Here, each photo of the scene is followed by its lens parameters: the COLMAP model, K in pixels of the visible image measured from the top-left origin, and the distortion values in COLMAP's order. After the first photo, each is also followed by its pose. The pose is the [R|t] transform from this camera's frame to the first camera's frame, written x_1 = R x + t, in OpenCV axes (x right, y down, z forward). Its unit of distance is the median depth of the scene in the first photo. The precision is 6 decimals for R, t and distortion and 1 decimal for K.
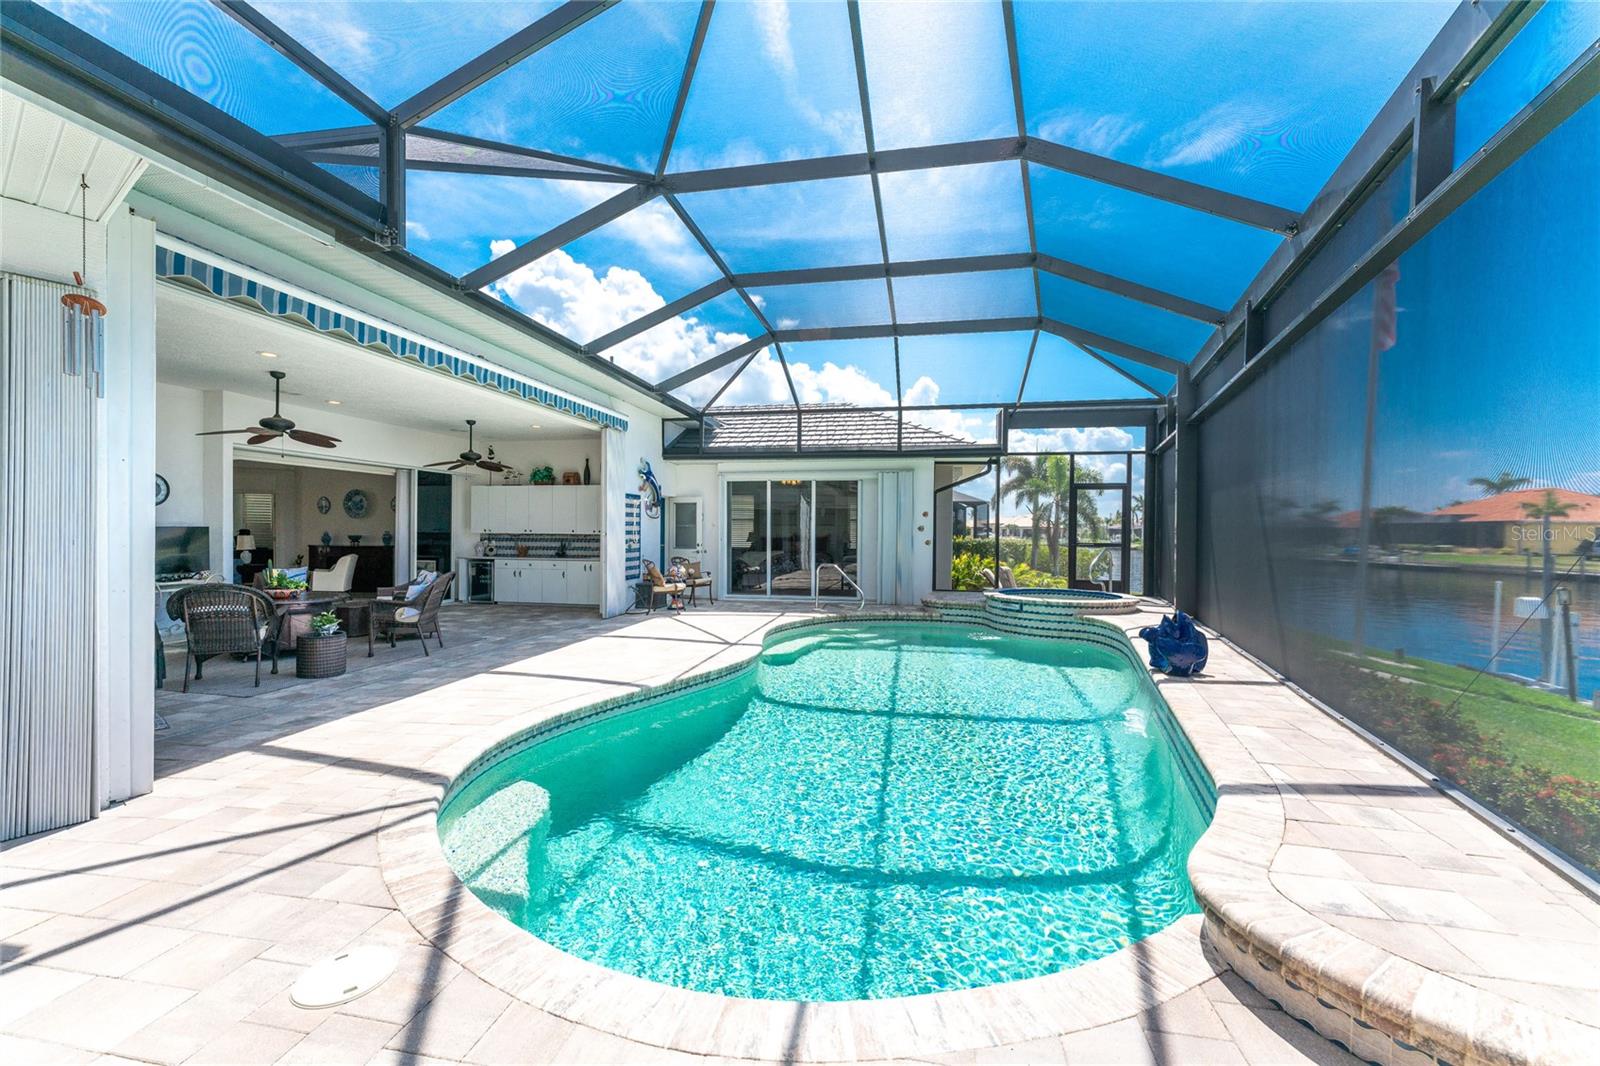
lens RADIAL K [[642.1, 0, 795.7], [0, 642.1, 539.3], [0, 0, 1]] dist [0.000060, 0.000257]
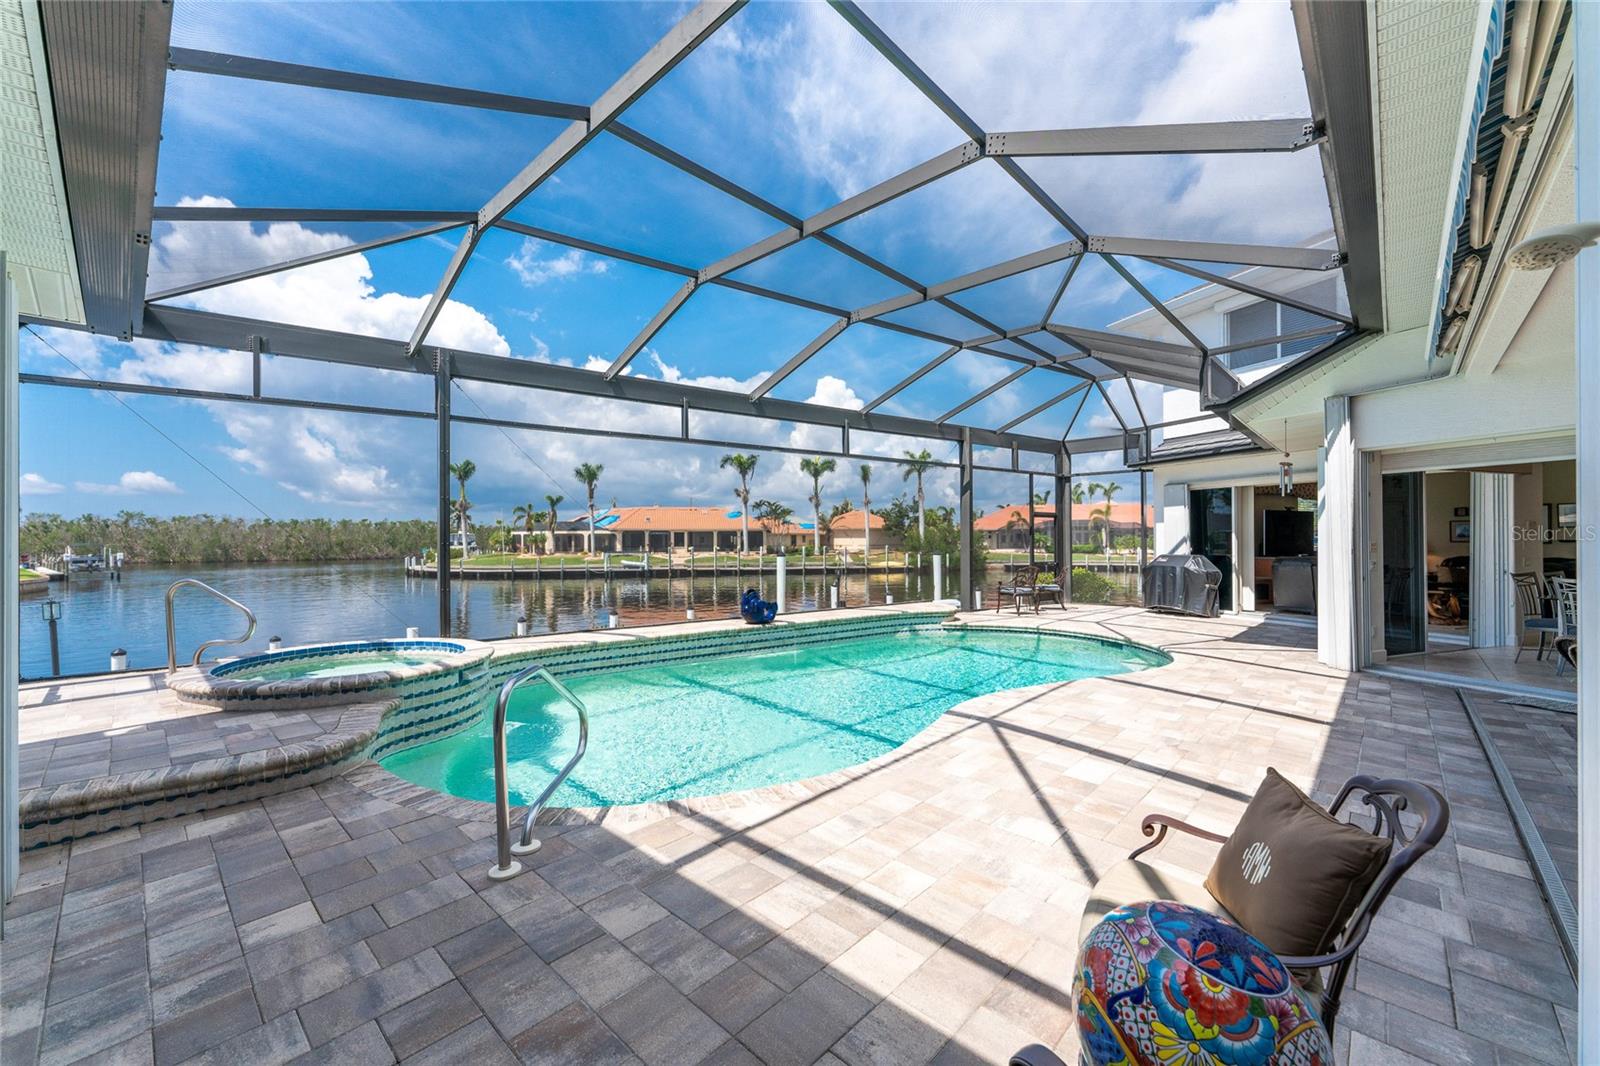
lens RADIAL K [[632.3, 0, 796.8], [0, 632.3, 535.5], [0, 0, 1]] dist [-0.000071, 0.000130]
pose [[-0.847559, -0.001106, 0.530700, -0.163932], [0.004798, 0.999941, 0.009747, -0.019921], [-0.530680, 0.010807, -0.847504, 1.055380]]
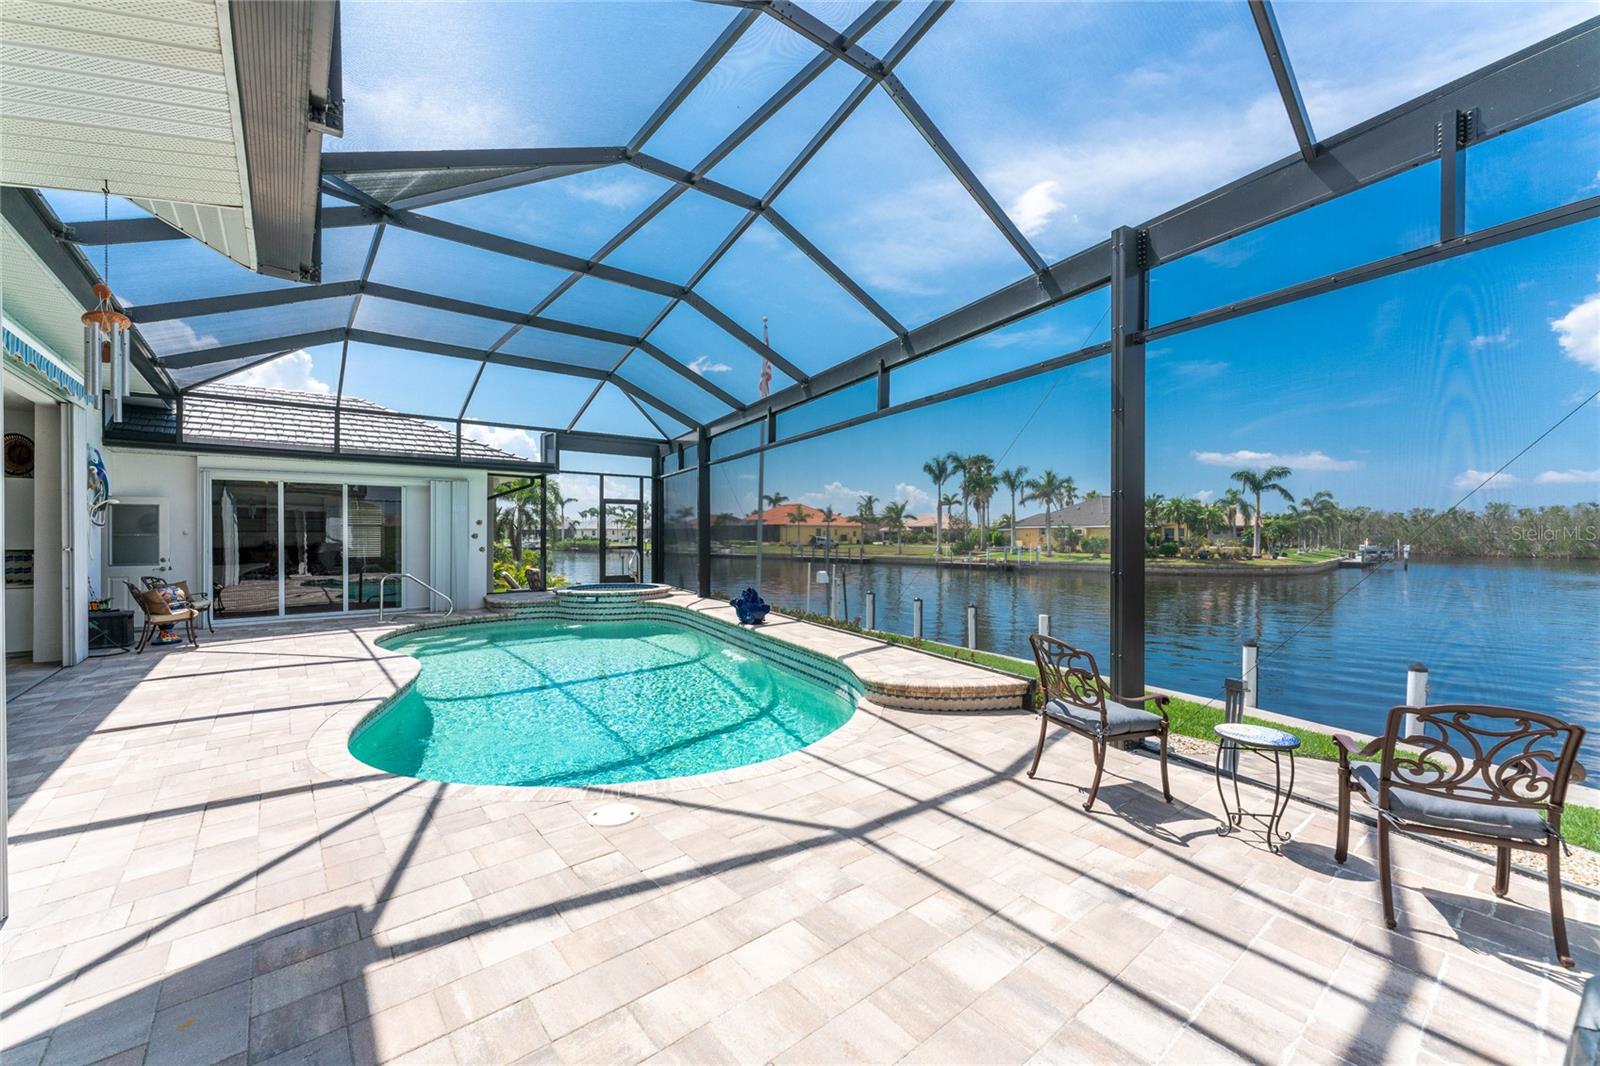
lens RADIAL K [[635.2, 0, 795.5], [0, 635.2, 537.9], [0, 0, 1]] dist [0.000490, 0.000376]
pose [[0.643439, -0.012247, 0.765399, -0.269391], [0.014417, 0.999889, 0.003879, -0.010426], [-0.765362, 0.008539, 0.643544, -0.076232]]
